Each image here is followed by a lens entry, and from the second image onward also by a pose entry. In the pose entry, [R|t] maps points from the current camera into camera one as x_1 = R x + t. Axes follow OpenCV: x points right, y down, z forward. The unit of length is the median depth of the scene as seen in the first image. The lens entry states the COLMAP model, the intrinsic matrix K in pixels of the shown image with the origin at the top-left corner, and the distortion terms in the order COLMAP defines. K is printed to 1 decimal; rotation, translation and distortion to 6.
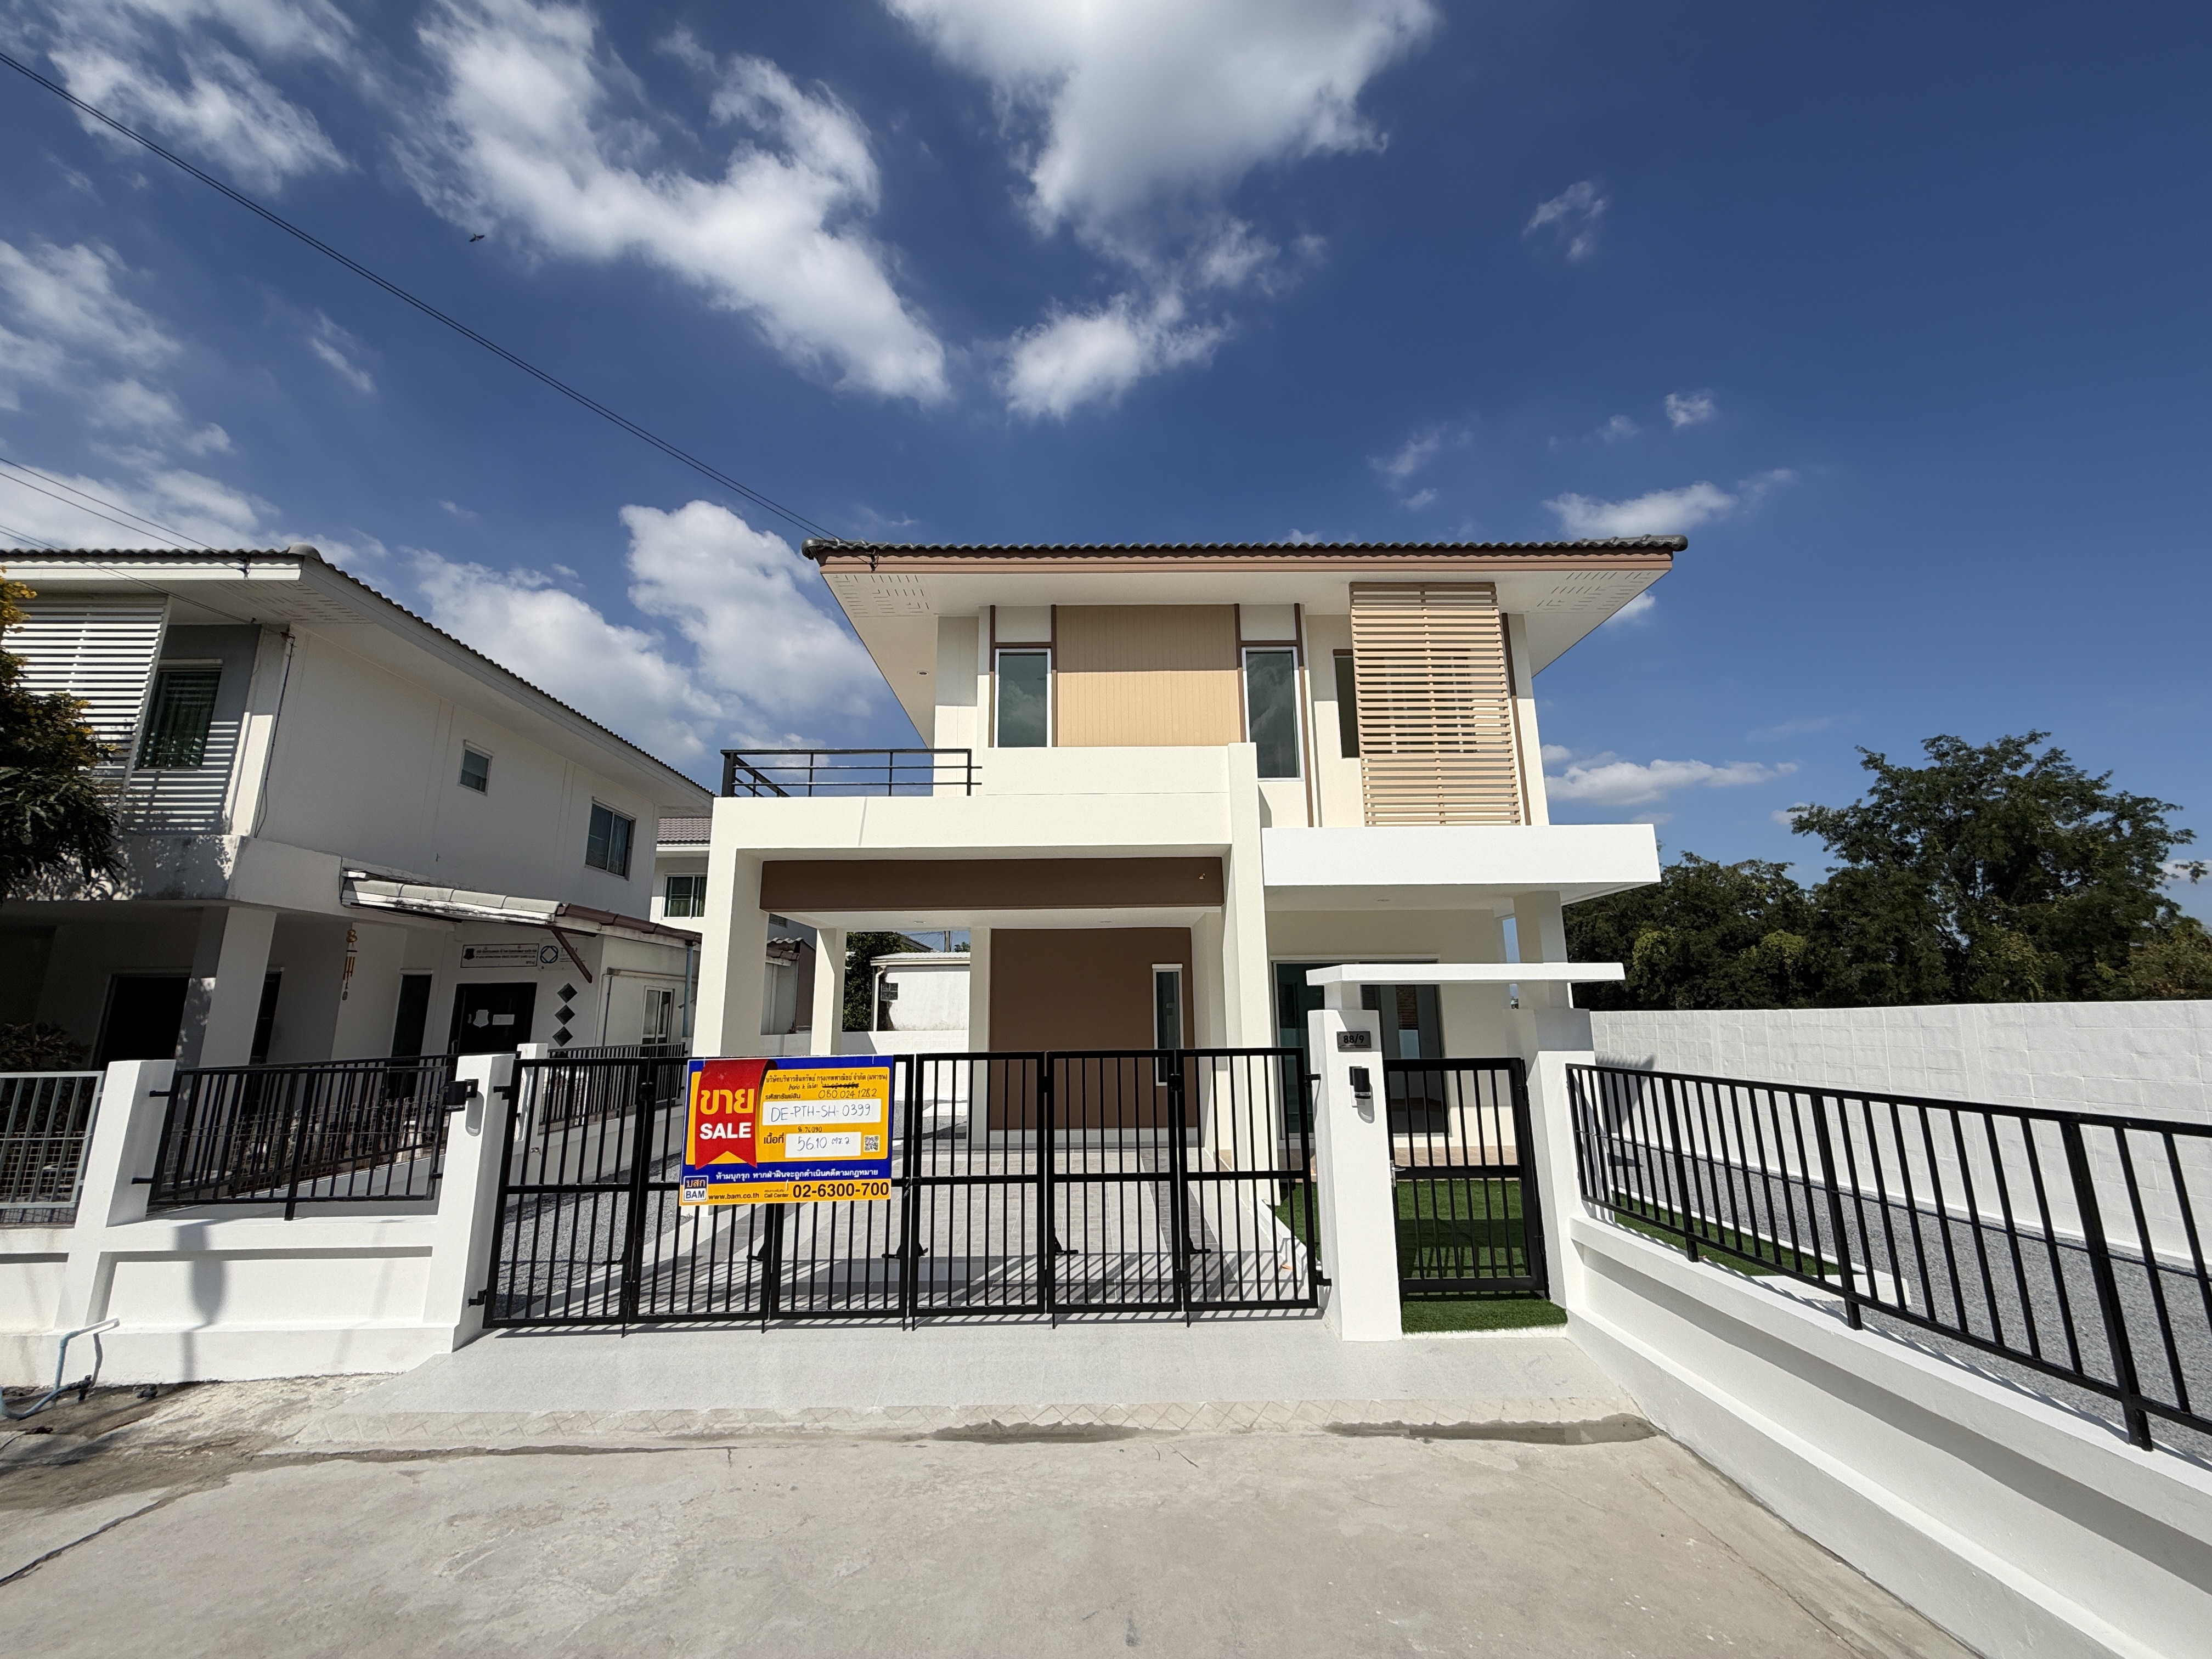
lens RADIAL K [[884.3, 0, 1098.4], [0, 884.3, 826.1], [0, 0, 1]] dist [0.001126, -0.000302]
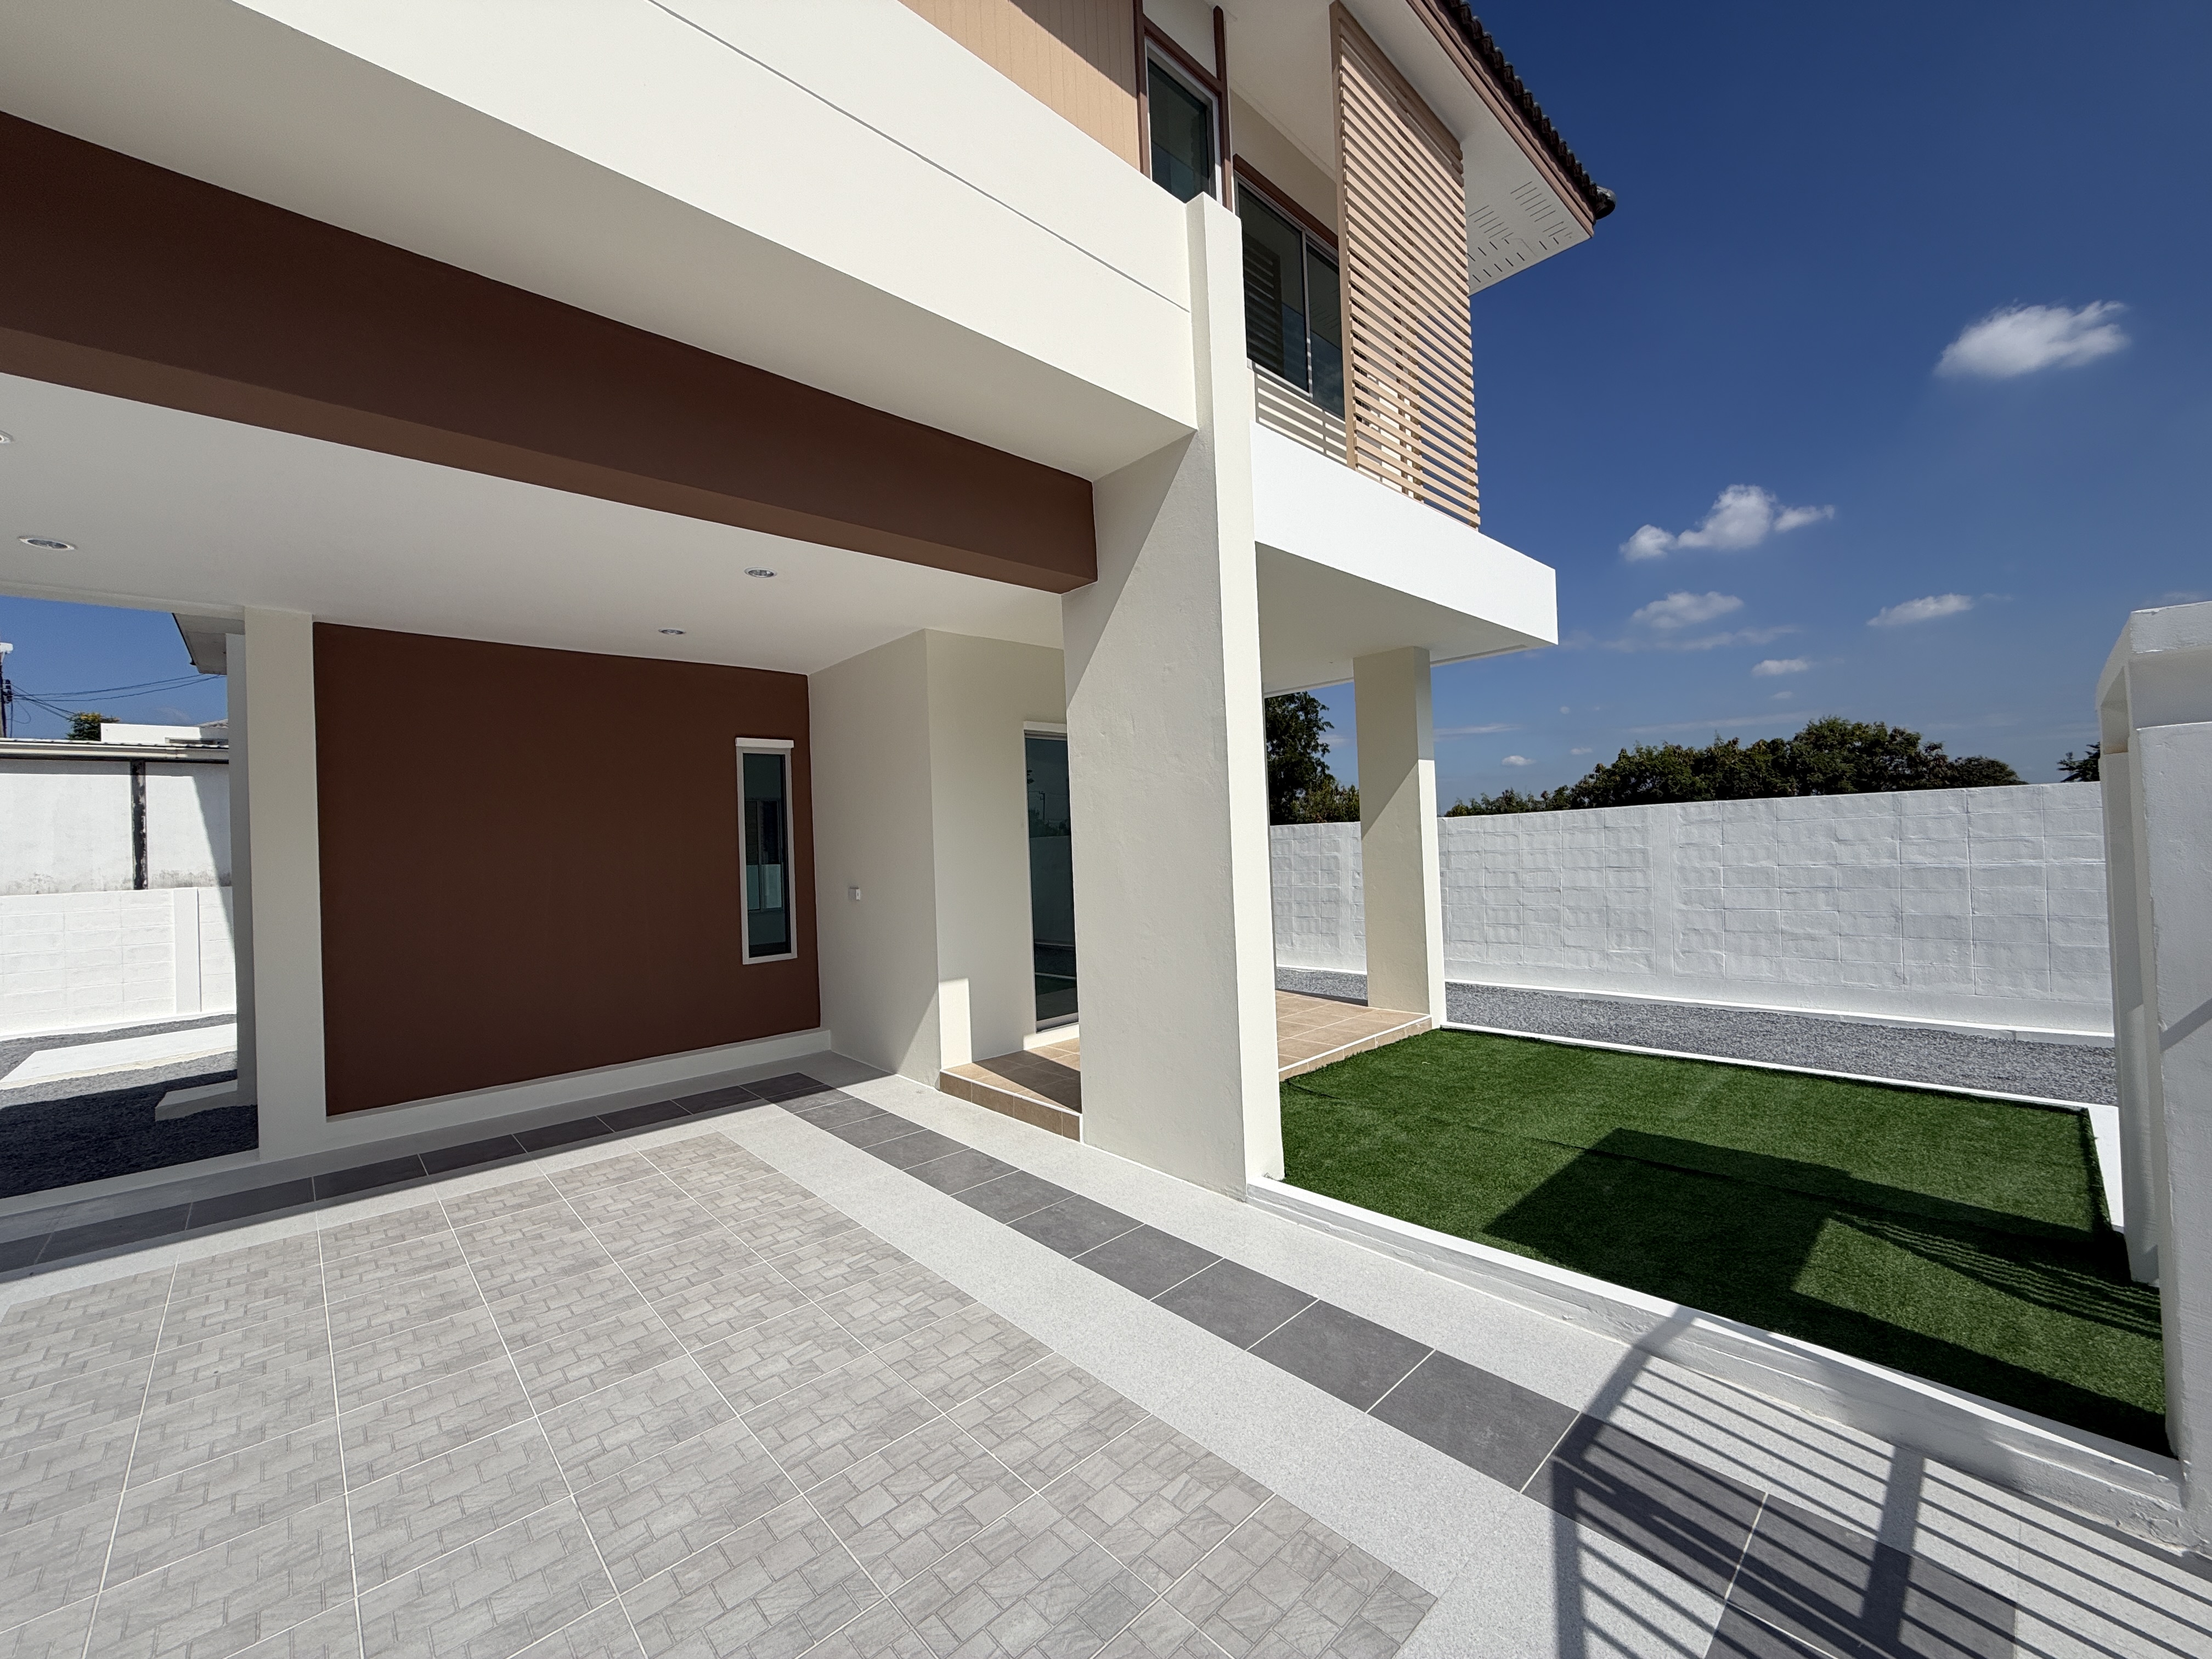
lens RADIAL K [[884.3, 0, 1103.4], [0, 884.3, 831.6], [0, 0, 1]] dist [0.001126, -0.000302]
pose [[0.734313, -0.008282, 0.678761, -0.207414], [-0.113907, 0.984244, 0.135239, 0.181030], [-0.669186, -0.176623, 0.721799, 0.741884]]
